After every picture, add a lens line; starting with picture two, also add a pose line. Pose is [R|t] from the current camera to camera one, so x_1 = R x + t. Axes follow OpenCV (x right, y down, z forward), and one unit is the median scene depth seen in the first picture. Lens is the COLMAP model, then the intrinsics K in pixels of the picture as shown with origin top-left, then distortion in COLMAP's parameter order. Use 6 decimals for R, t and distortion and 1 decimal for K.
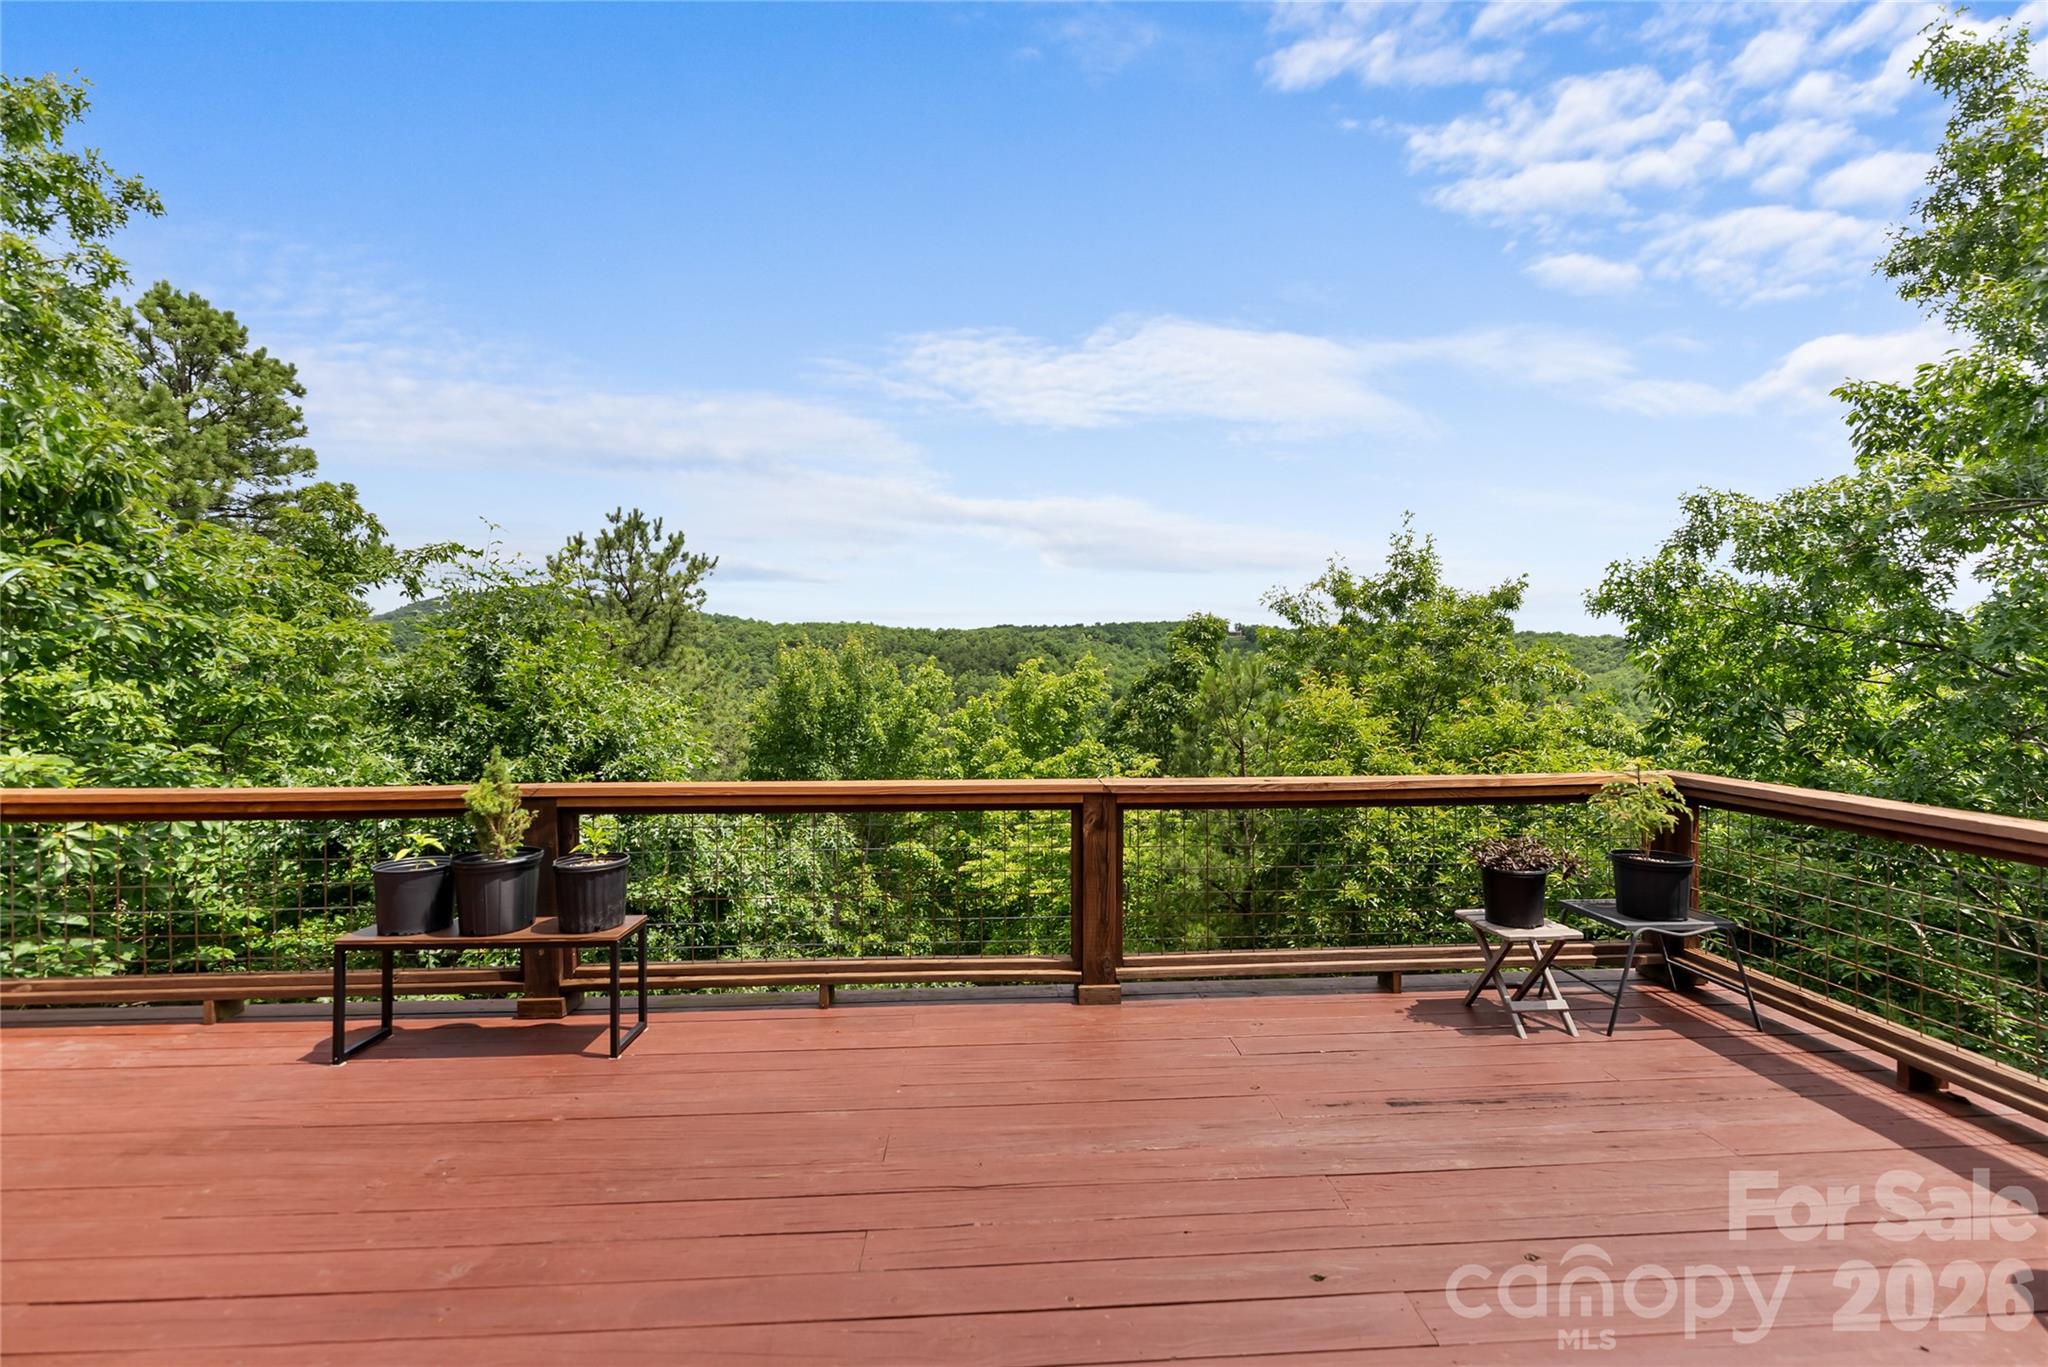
lens RADIAL K [[835.3, 0, 1025.2], [0, 835.3, 677.5], [0, 0, 1]] dist [-0.001280, -0.000434]
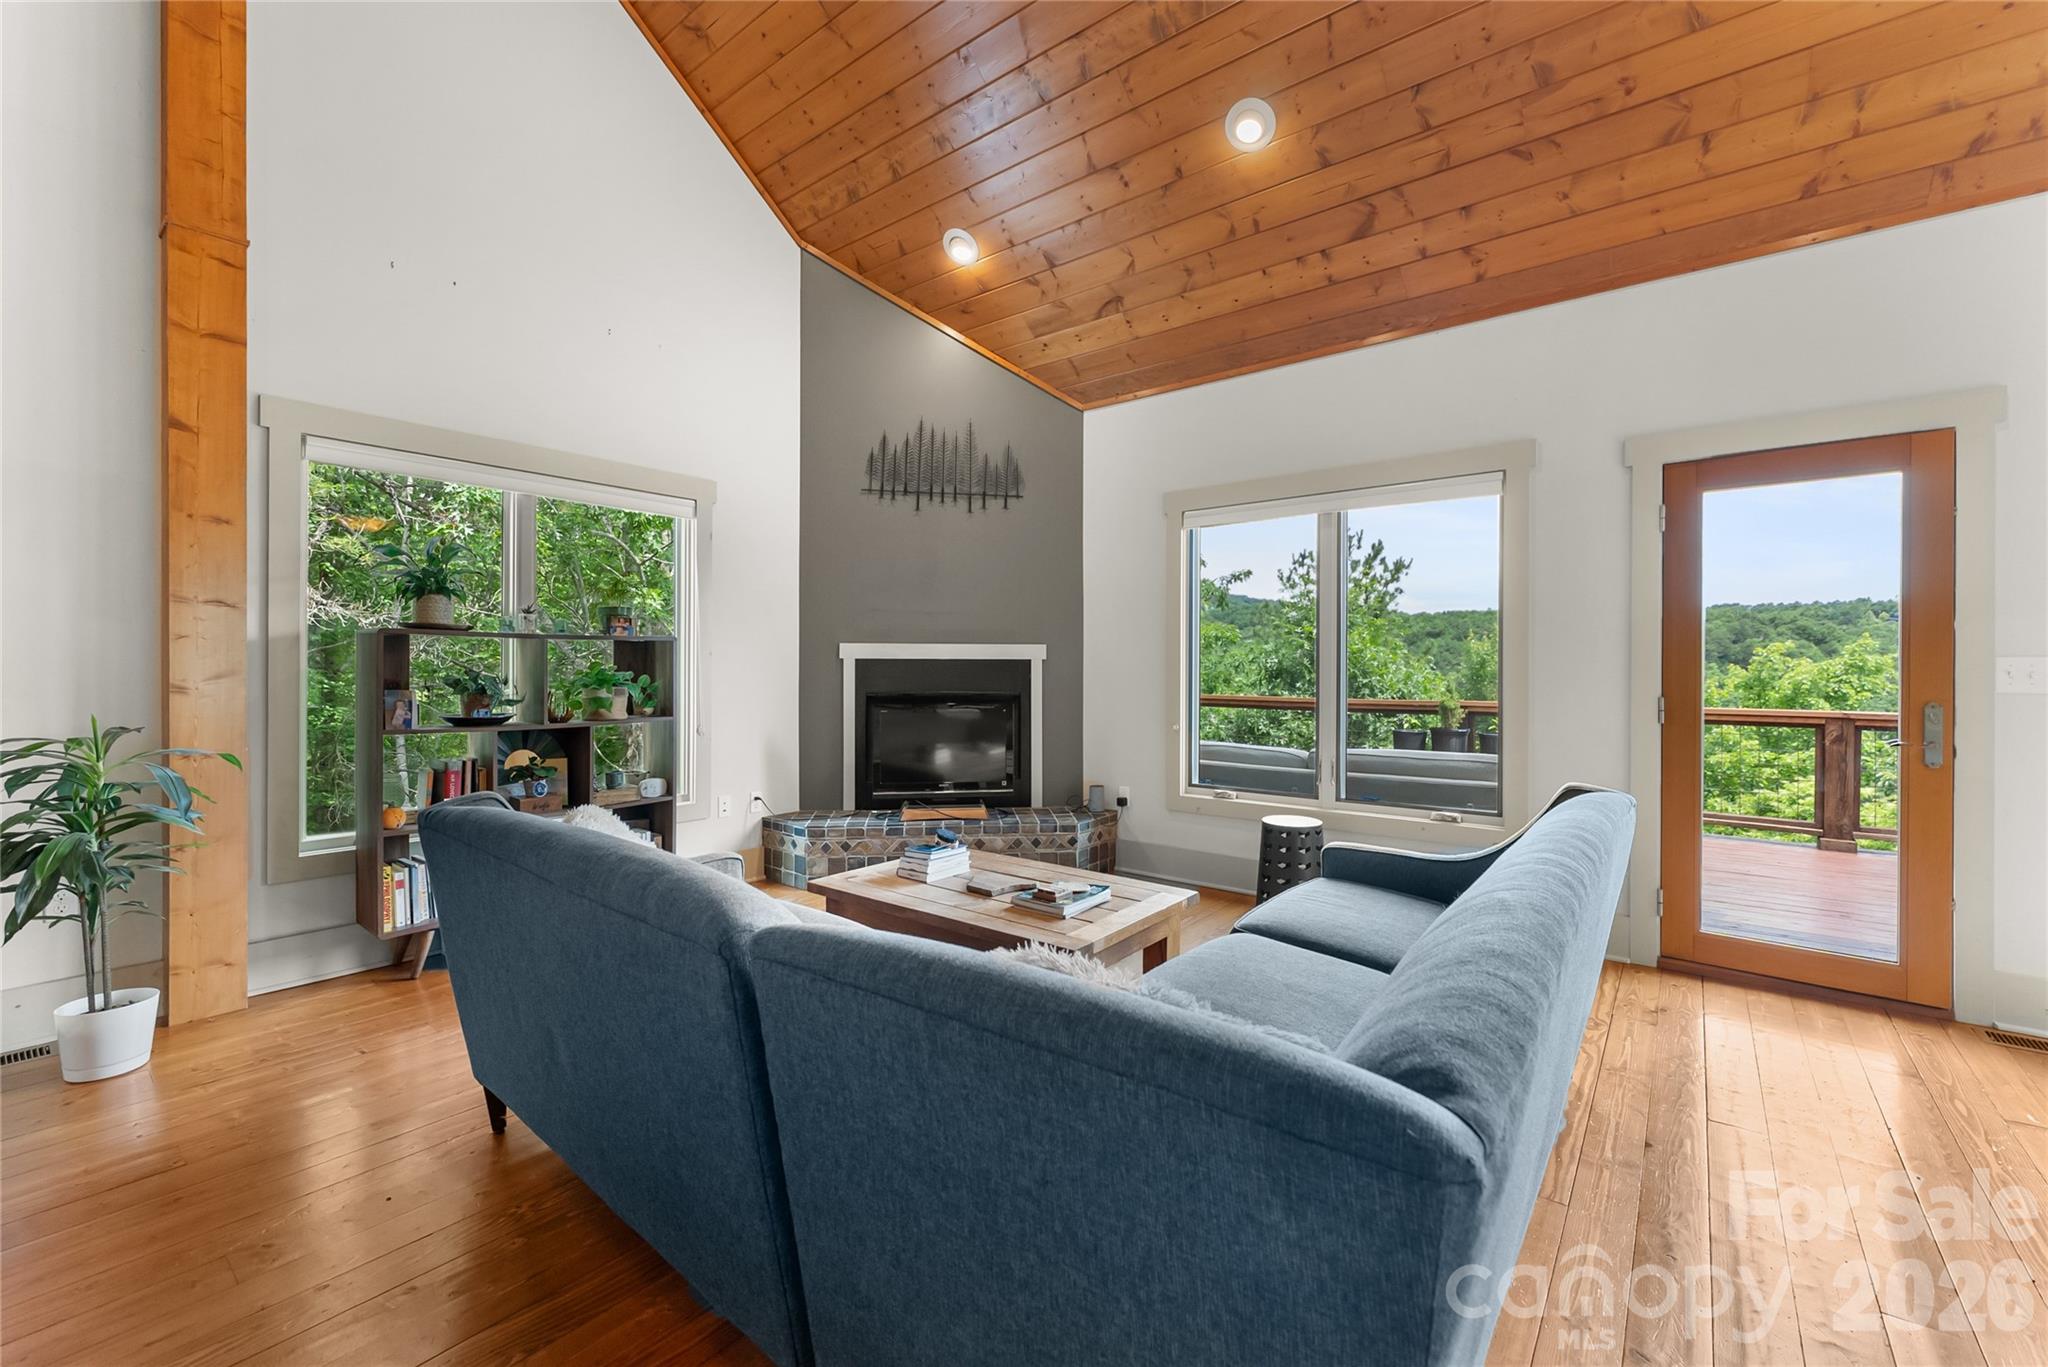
lens RADIAL K [[835.3, 0, 1029.2], [0, 835.3, 669.4], [0, 0, 1]] dist [-0.001280, -0.000434]
pose [[0.751760, 0.005894, -0.659410, -0.004151], [-0.006296, 0.999979, 0.001760, 0.009978], [0.659407, 0.002829, 0.751781, -0.216096]]
